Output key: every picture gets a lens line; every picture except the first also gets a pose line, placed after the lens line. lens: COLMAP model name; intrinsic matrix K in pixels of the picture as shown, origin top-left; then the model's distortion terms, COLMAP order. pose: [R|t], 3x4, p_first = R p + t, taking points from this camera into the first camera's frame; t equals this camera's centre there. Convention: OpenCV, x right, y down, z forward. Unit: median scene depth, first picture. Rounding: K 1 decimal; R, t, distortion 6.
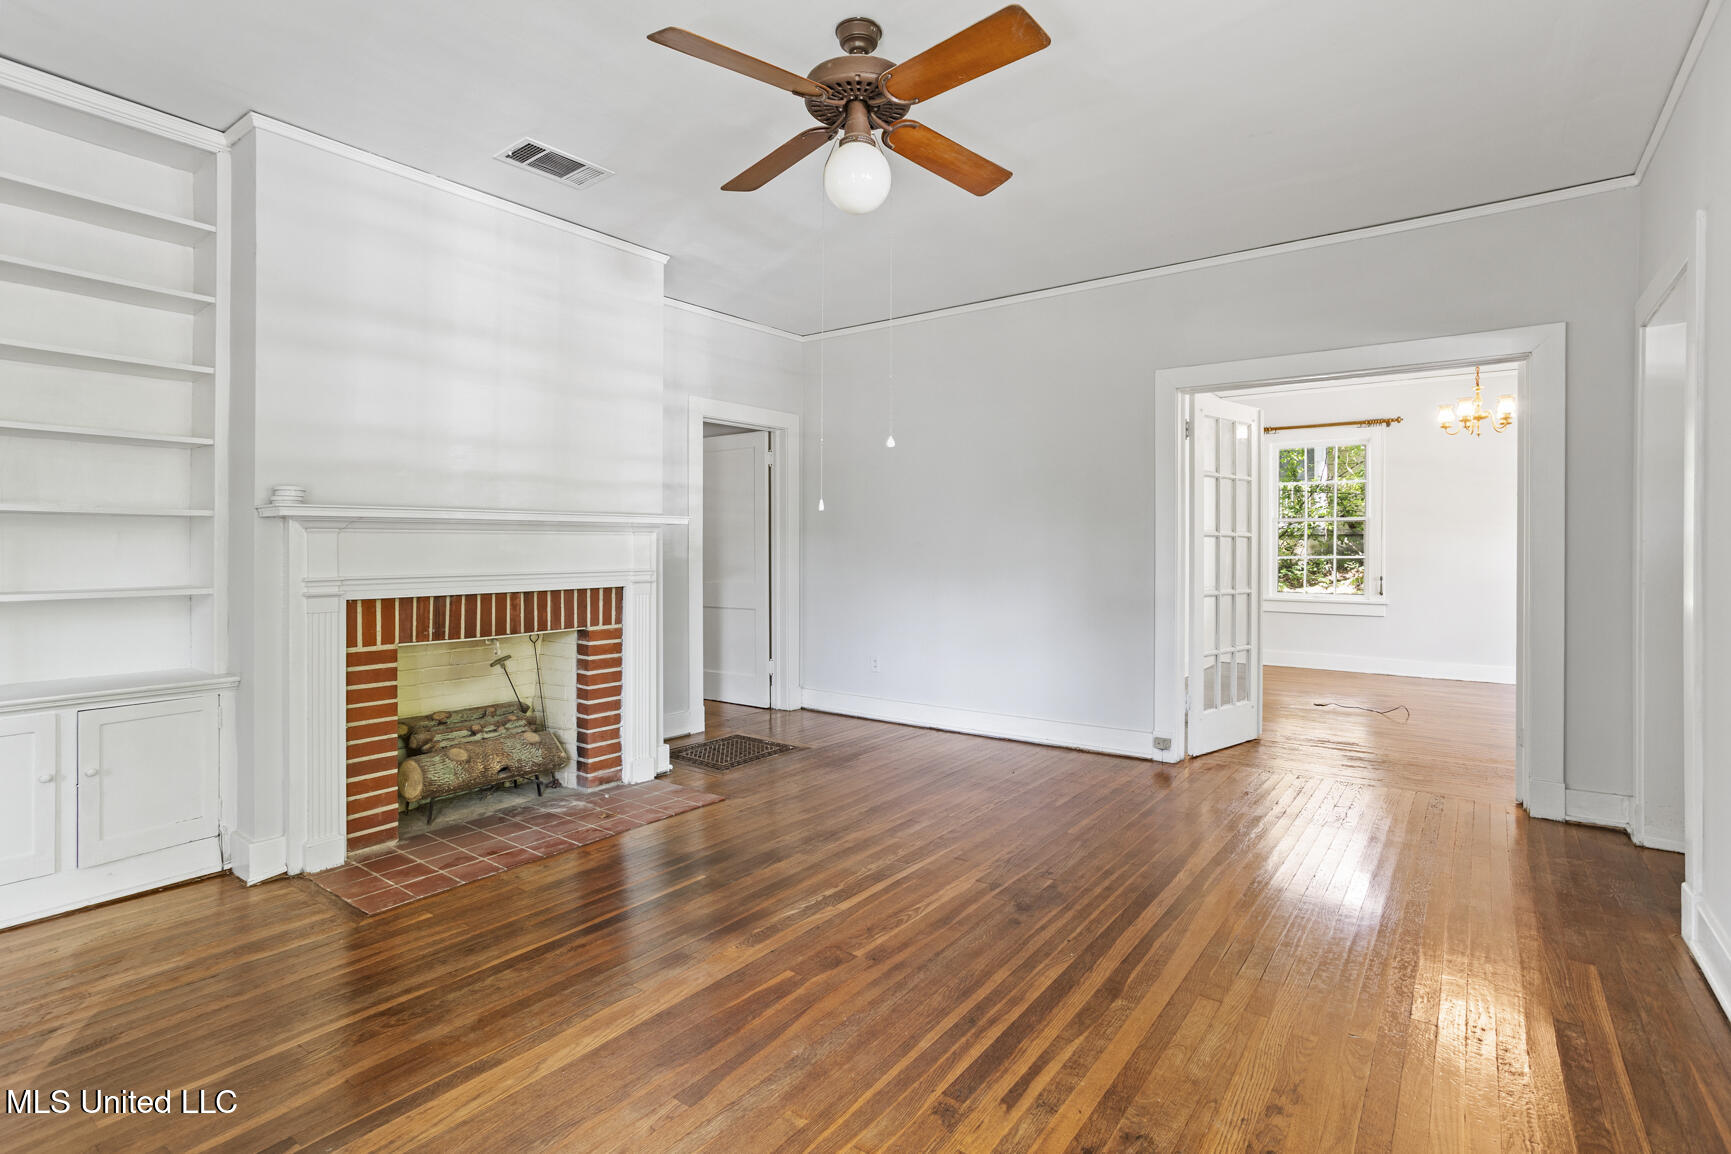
lens RADIAL K [[835.6, 0, 863.1], [0, 835.6, 546.2], [0, 0, 1]] dist [-0.038927, 0.000572]
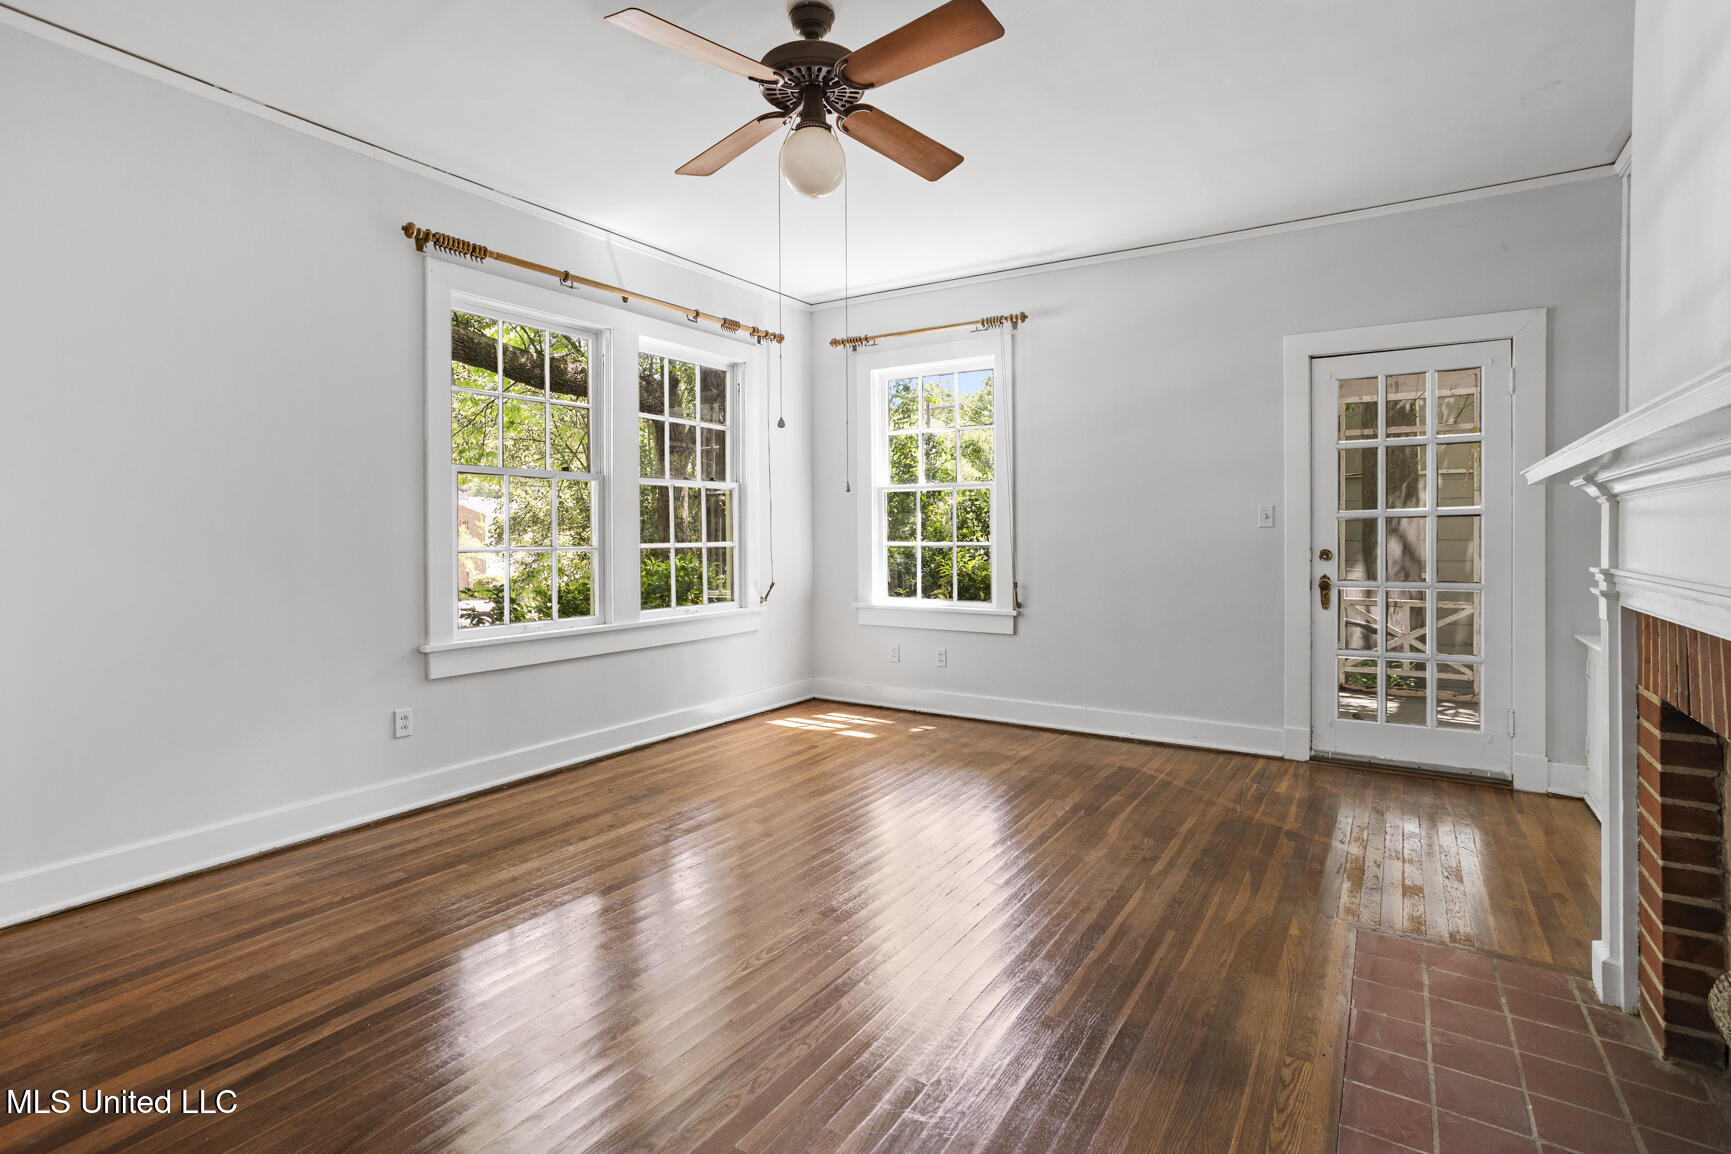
lens RADIAL K [[835.6, 0, 863.1], [0, 835.6, 546.2], [0, 0, 1]] dist [-0.038927, 0.000572]
pose [[-0.997797, 0.005395, -0.066124, 0.003561], [0.004356, 0.999865, 0.015853, 0.004550], [0.066201, 0.015530, -0.997685, 1.470086]]
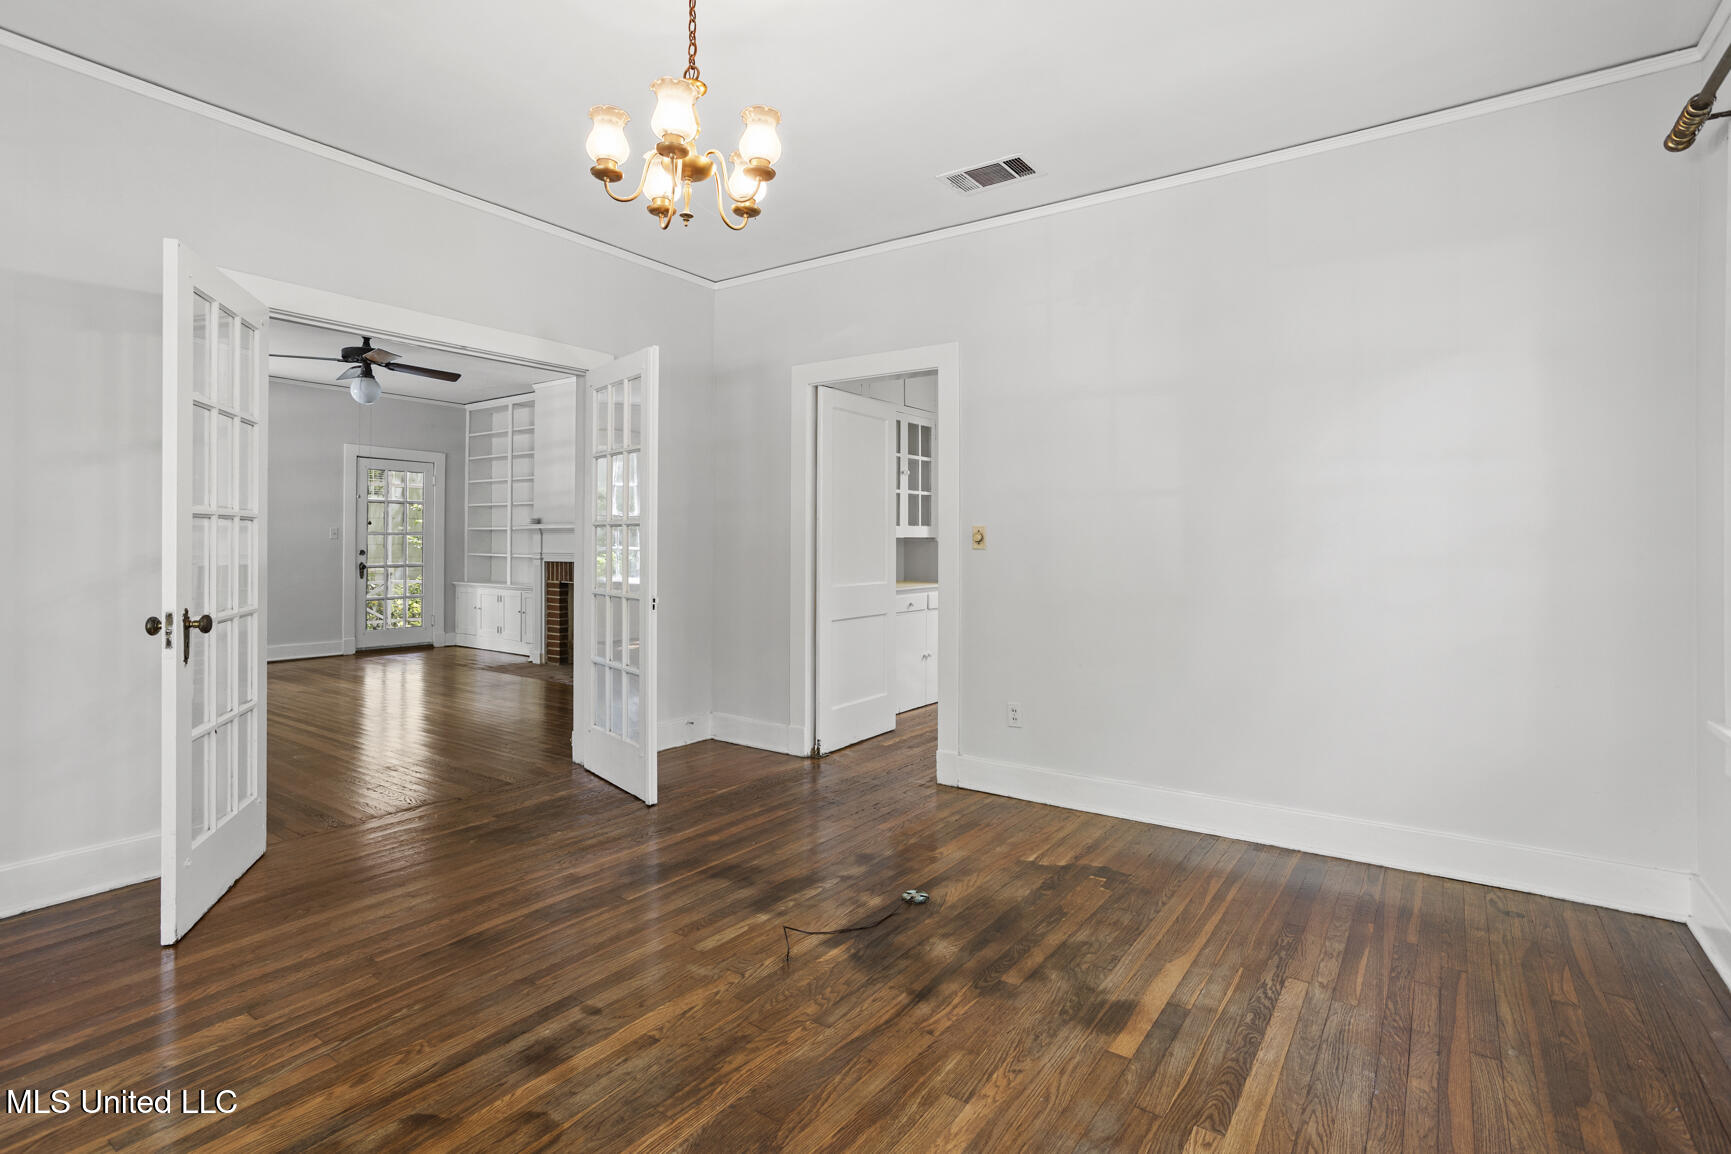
lens RADIAL K [[835.6, 0, 863.1], [0, 835.6, 546.2], [0, 0, 1]] dist [-0.038927, 0.000572]
pose [[0.024708, 0.001011, -0.999694, 1.817545], [-0.003320, 0.999994, 0.000929, 0.012561], [0.999689, 0.003296, 0.024712, 1.782027]]
